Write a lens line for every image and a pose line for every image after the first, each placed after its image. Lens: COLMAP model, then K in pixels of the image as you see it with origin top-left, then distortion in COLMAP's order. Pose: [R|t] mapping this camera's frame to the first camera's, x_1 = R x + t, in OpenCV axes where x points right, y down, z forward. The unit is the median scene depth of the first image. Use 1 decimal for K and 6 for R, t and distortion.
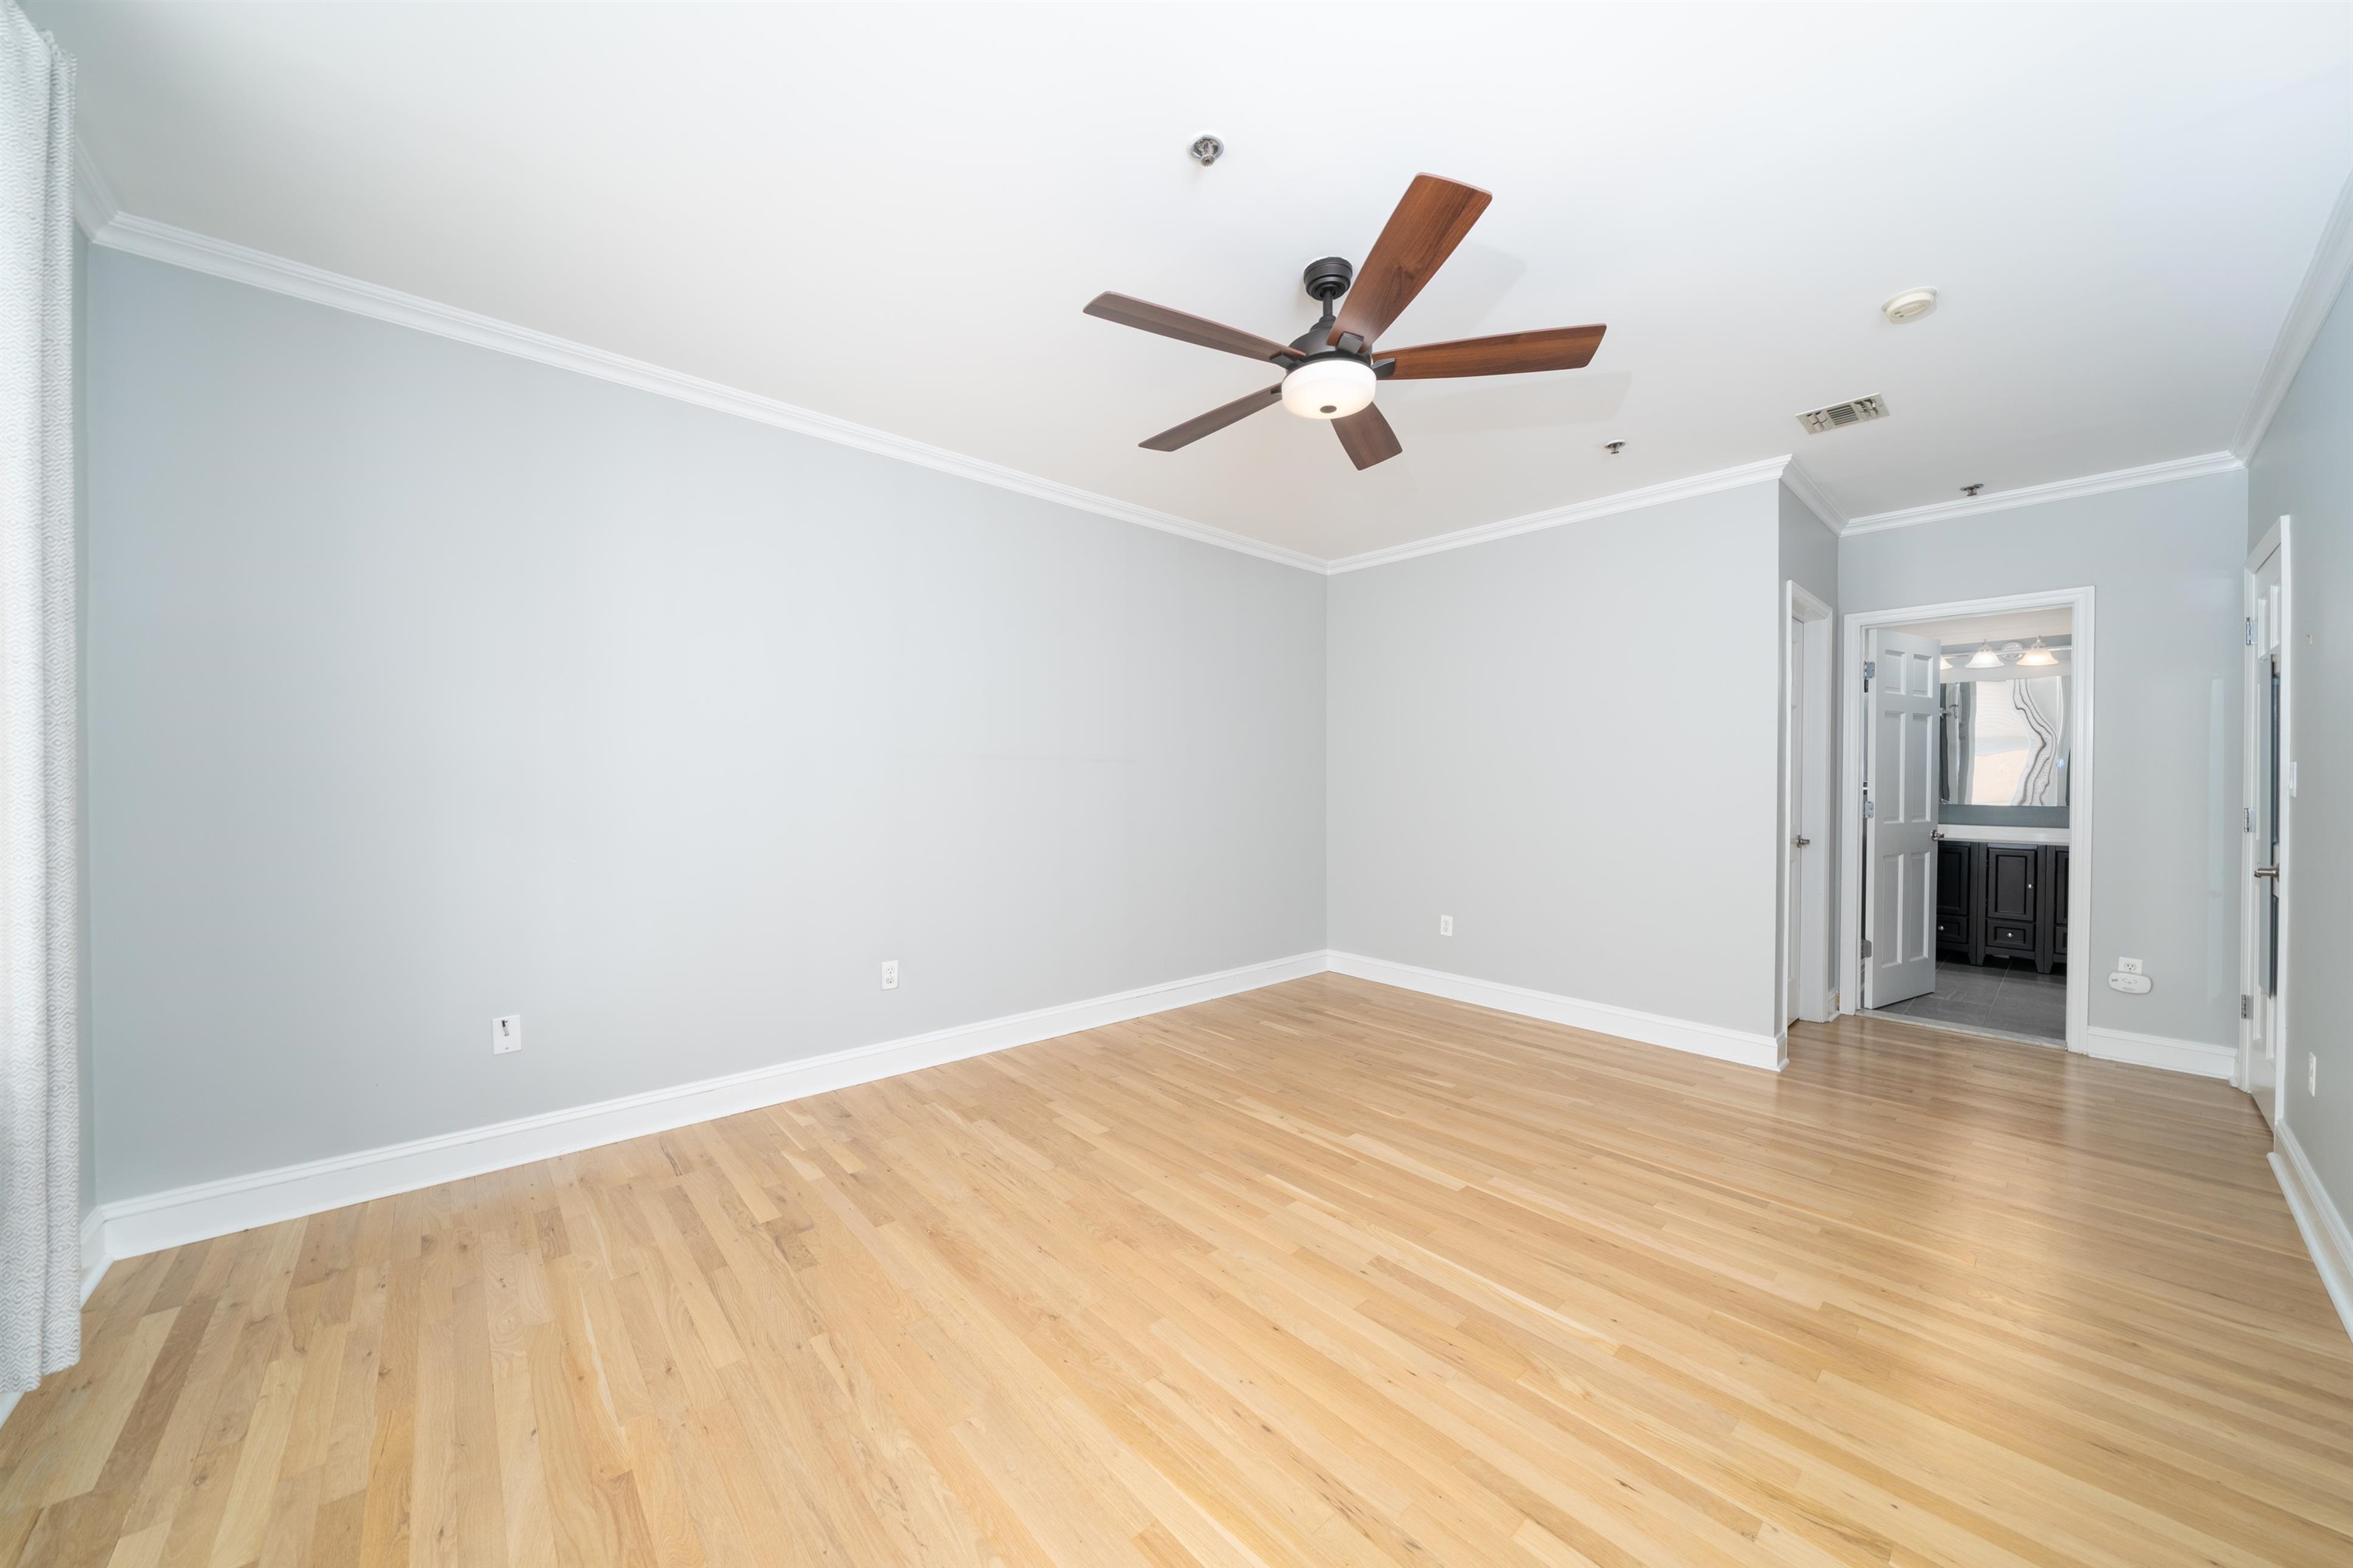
lens RADIAL K [[838.5, 0, 1191.0], [0, 838.5, 779.8], [0, 0, 1]] dist [-0.004808, -0.000014]
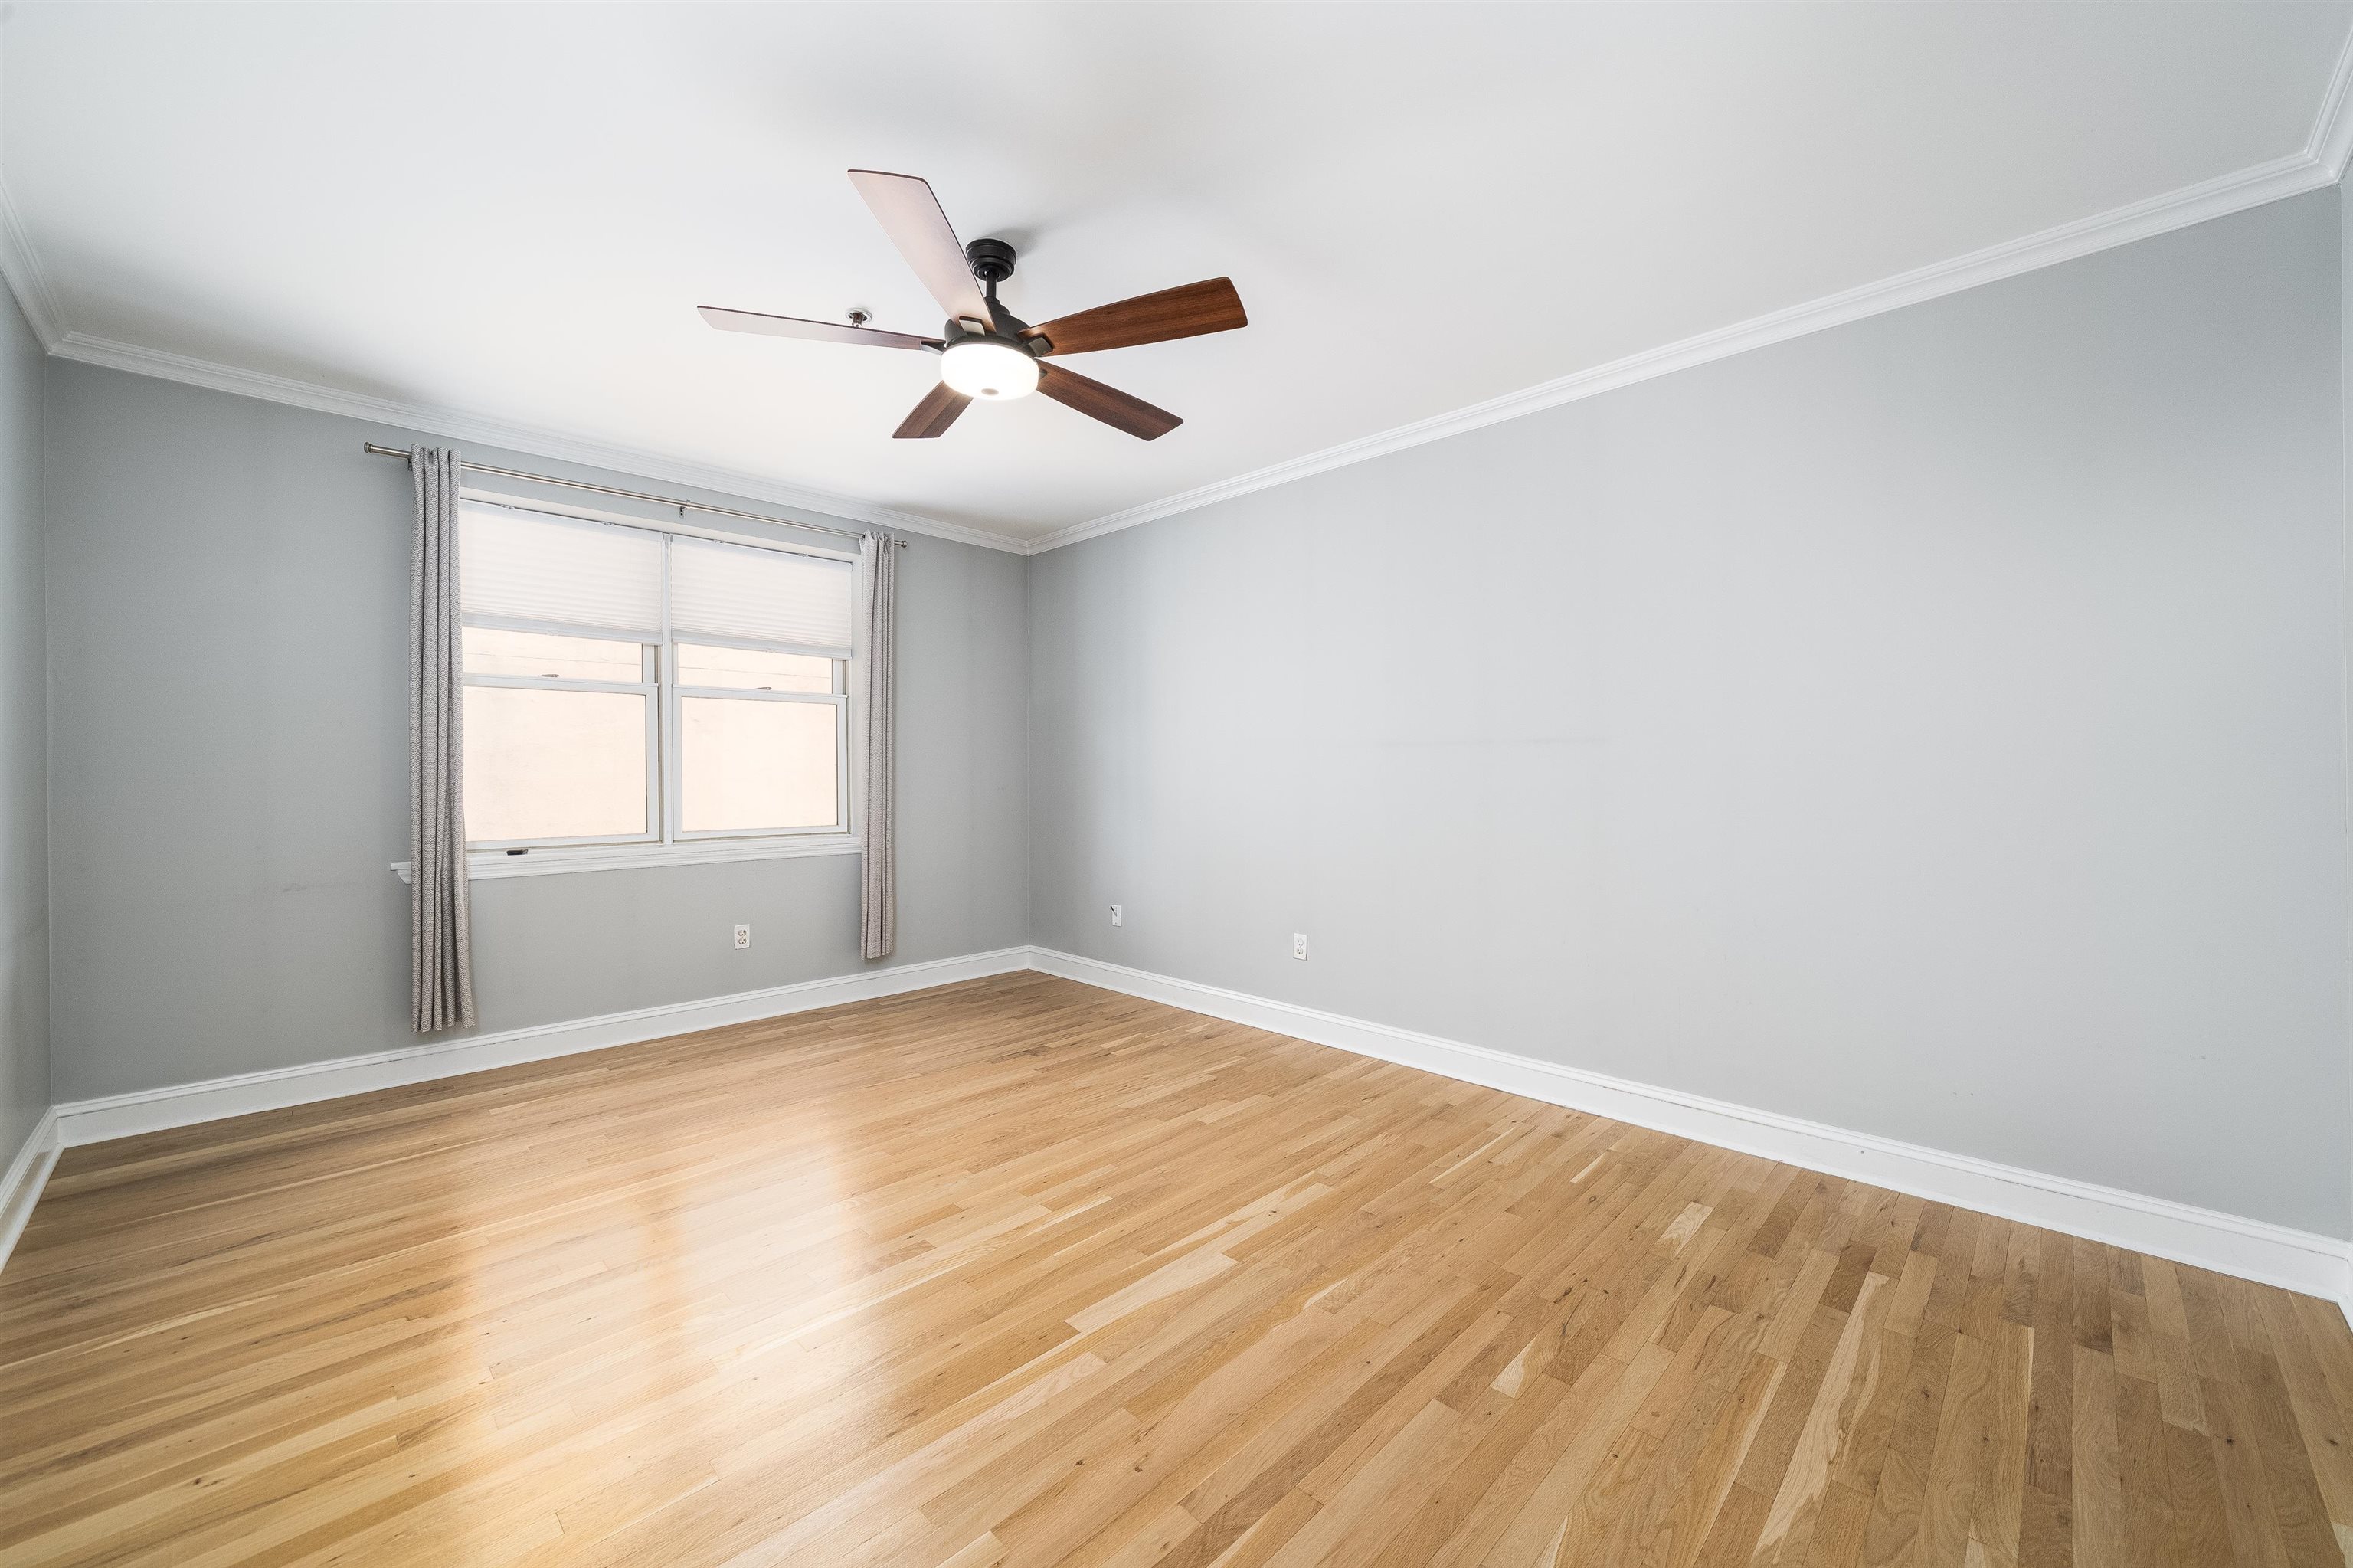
lens RADIAL K [[891.2, 0, 1189.9], [0, 891.2, 788.7], [0, 0, 1]] dist [-0.004666, -0.000205]
pose [[0.056300, 0.013642, -0.998321, 0.980039], [0.002379, 0.999902, 0.013798, 0.002971], [0.998411, -0.003152, 0.056262, 0.939749]]
